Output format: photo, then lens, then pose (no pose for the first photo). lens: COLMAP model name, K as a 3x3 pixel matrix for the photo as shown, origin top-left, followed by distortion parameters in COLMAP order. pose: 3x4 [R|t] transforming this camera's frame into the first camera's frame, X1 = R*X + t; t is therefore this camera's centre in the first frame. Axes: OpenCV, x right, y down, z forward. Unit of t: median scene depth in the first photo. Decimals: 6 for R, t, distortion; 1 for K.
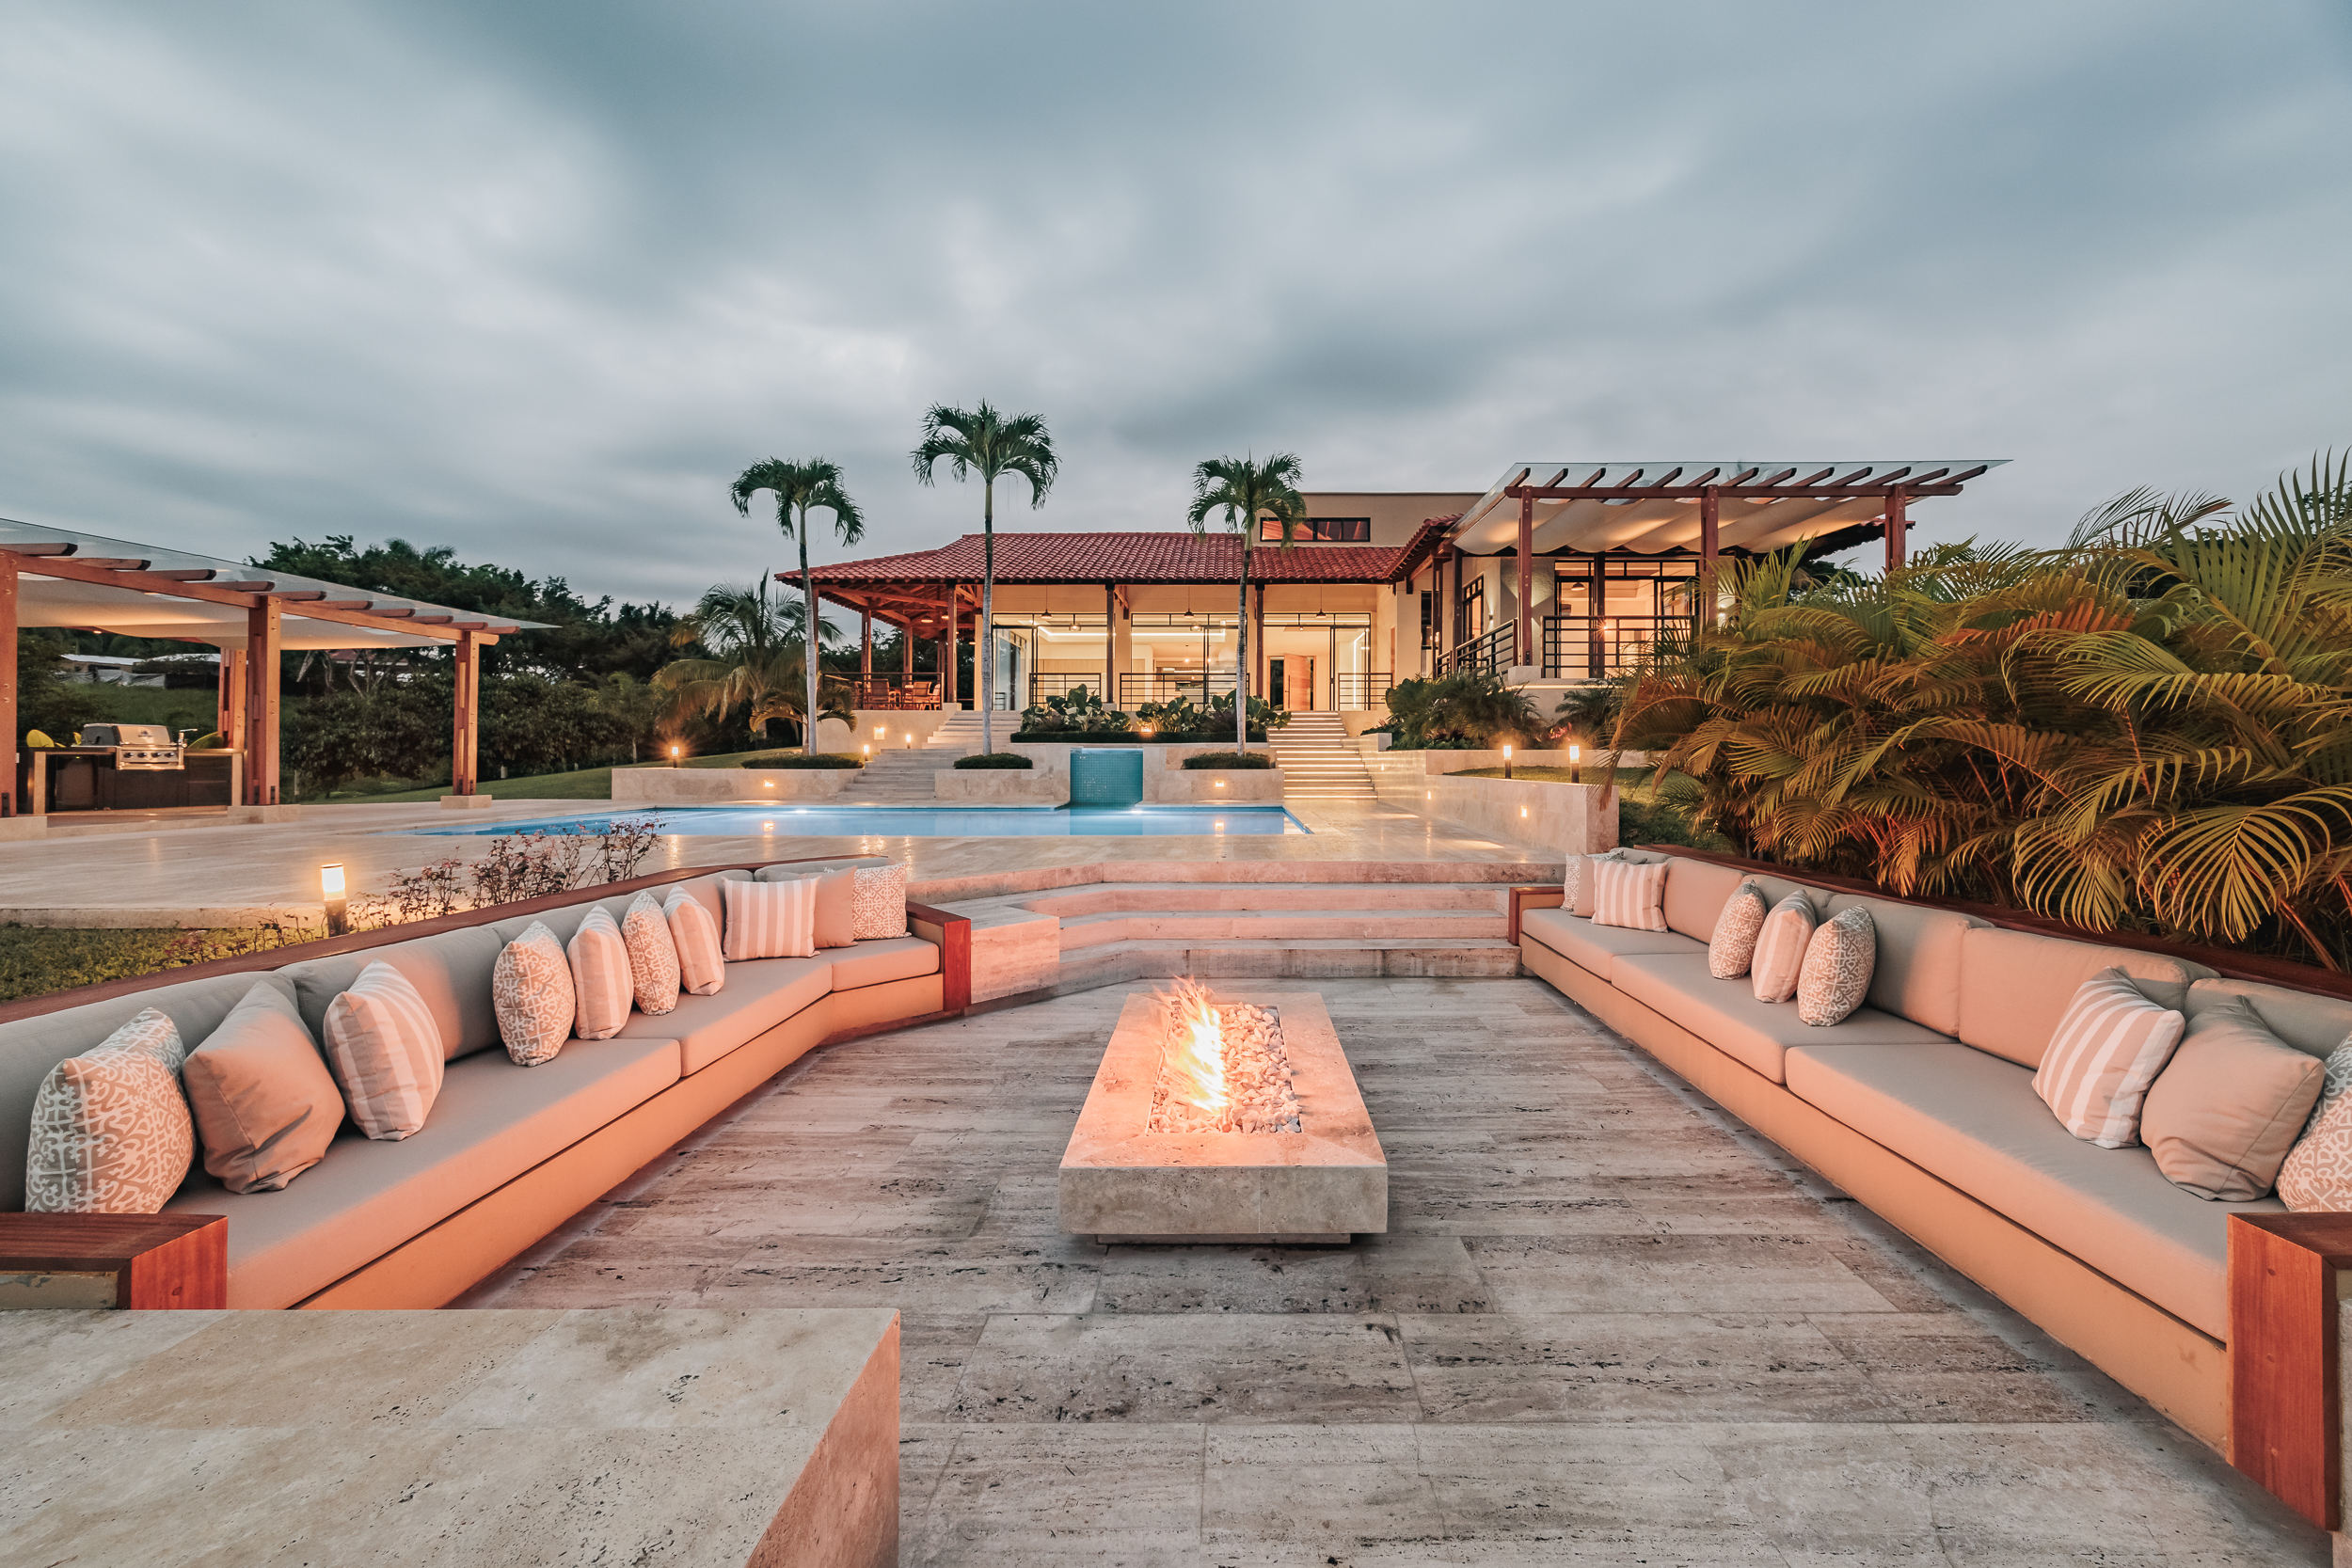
lens RADIAL K [[903.1, 0, 1200.7], [0, 903.1, 760.1], [0, 0, 1]] dist [0.000487, 0.000014]
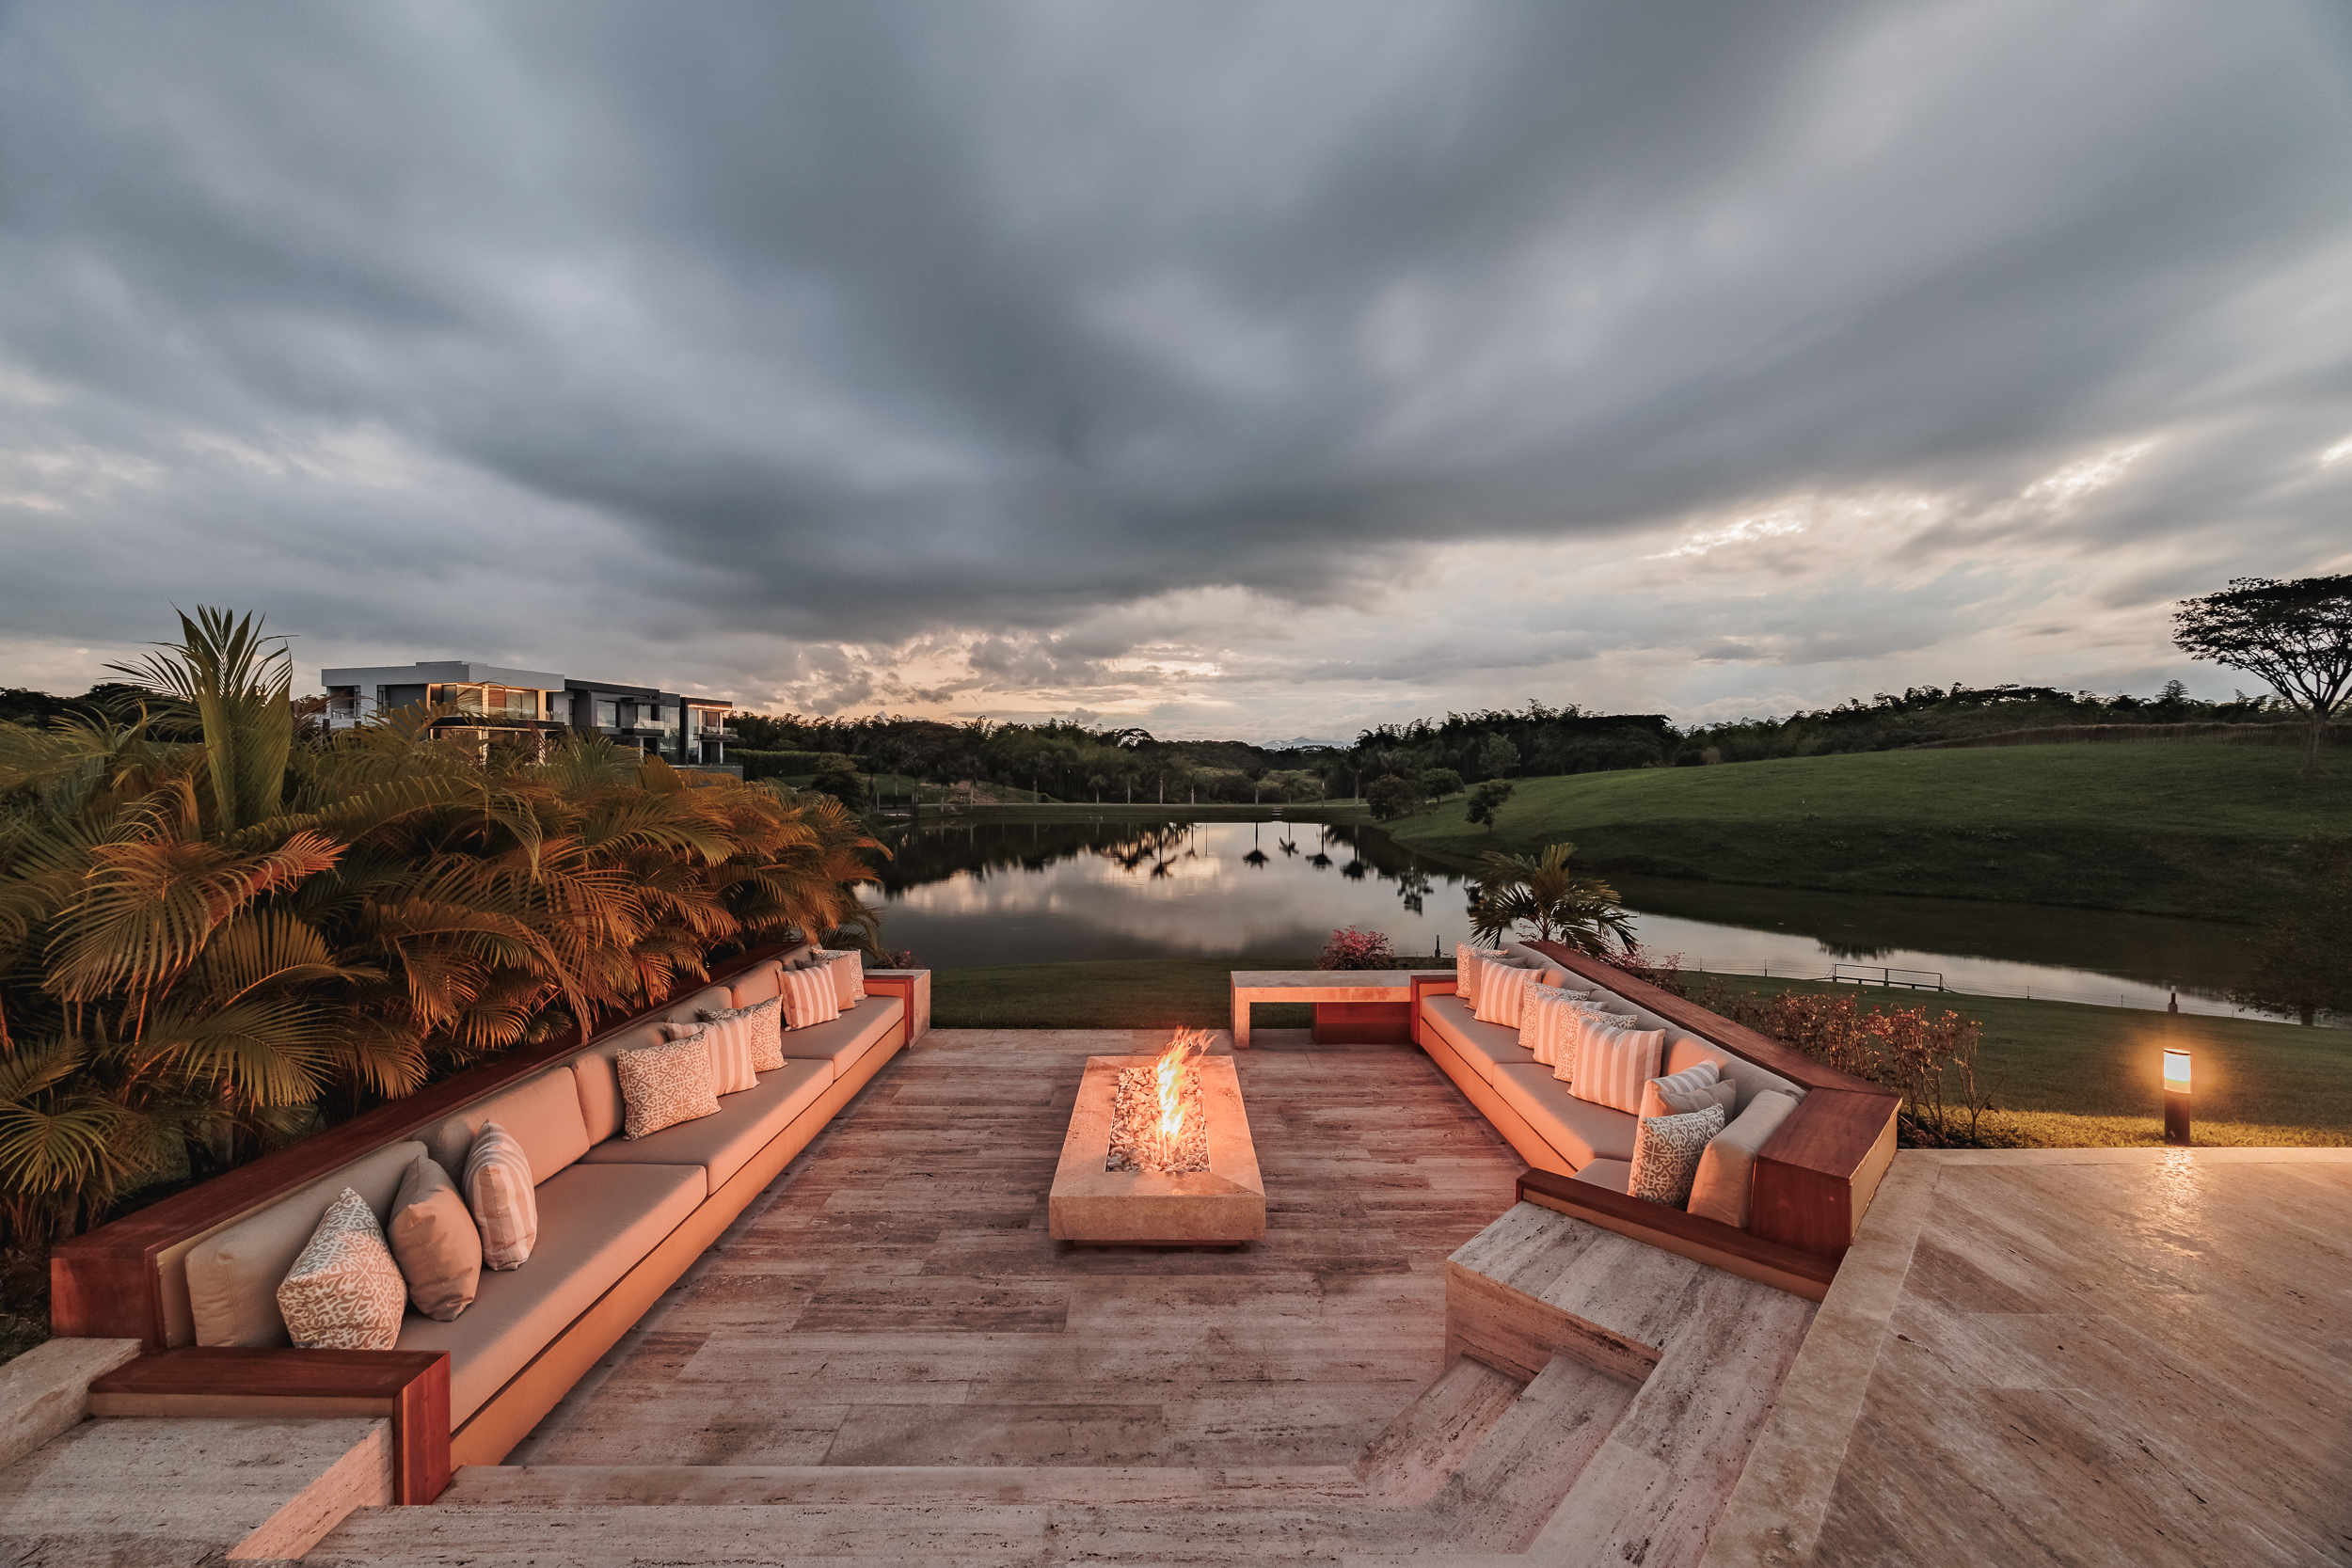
lens RADIAL K [[903.1, 0, 1168.9], [0, 903.1, 776.3], [0, 0, 1]] dist [0.000487, 0.000014]
pose [[-0.999698, 0.006468, -0.023699, 0.044086], [0.006261, 0.999941, 0.008831, -0.227698], [0.023755, 0.008680, -0.999680, 2.670675]]
